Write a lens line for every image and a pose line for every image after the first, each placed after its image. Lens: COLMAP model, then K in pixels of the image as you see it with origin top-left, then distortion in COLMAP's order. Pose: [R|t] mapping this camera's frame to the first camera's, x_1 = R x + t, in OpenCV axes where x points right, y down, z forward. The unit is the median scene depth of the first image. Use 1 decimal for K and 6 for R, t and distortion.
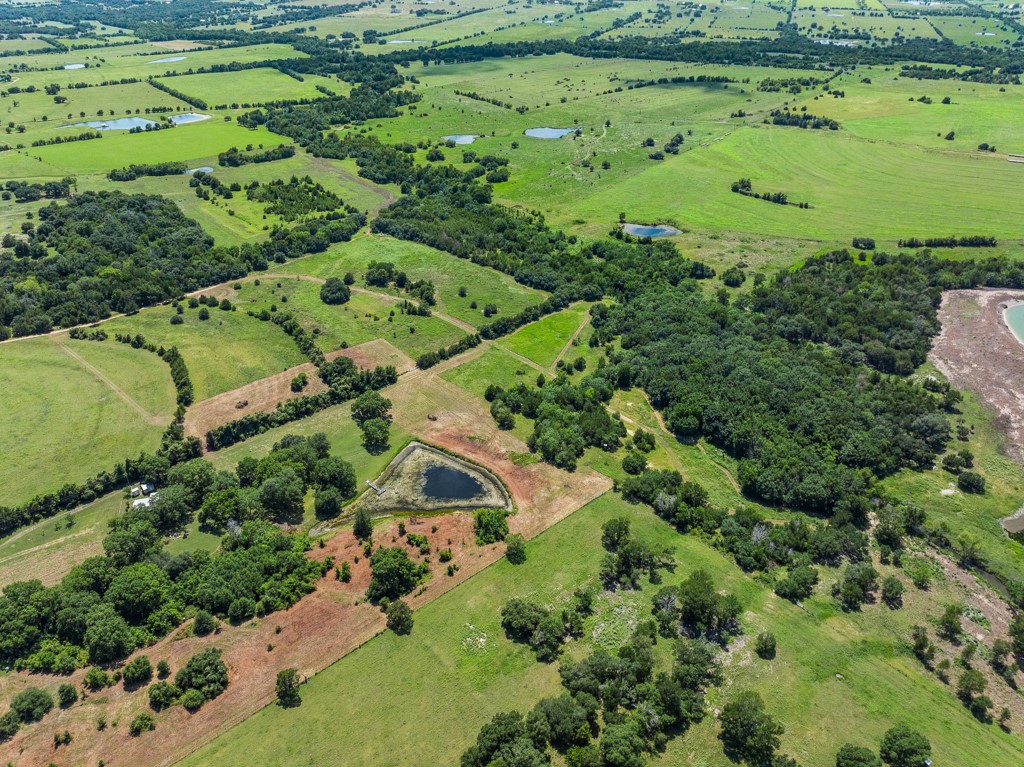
lens RADIAL K [[722.2, 0, 516.3], [0, 722.2, 378.5], [0, 0, 1]] dist [-0.054370, 0.024846]
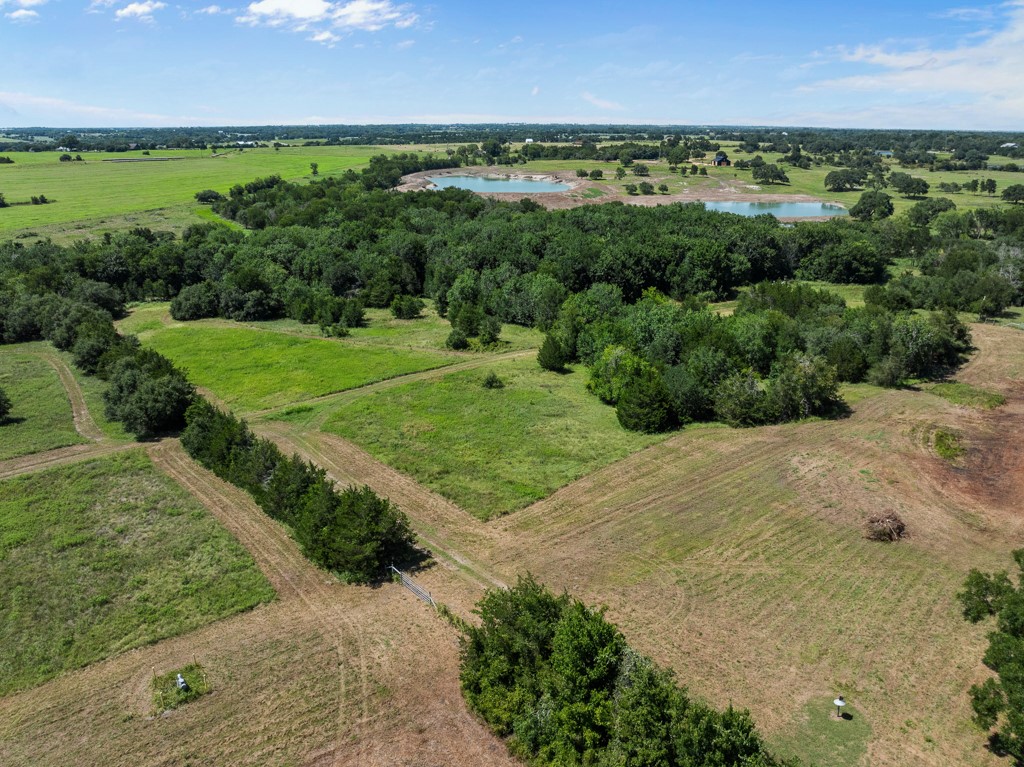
lens RADIAL K [[722.2, 0, 516.3], [0, 722.2, 378.5], [0, 0, 1]] dist [-0.054370, 0.024846]
pose [[0.080881, -0.327271, 0.941463, -0.240171], [0.532048, 0.812905, 0.236874, -0.066137], [-0.842842, 0.481745, 0.239873, 0.819865]]
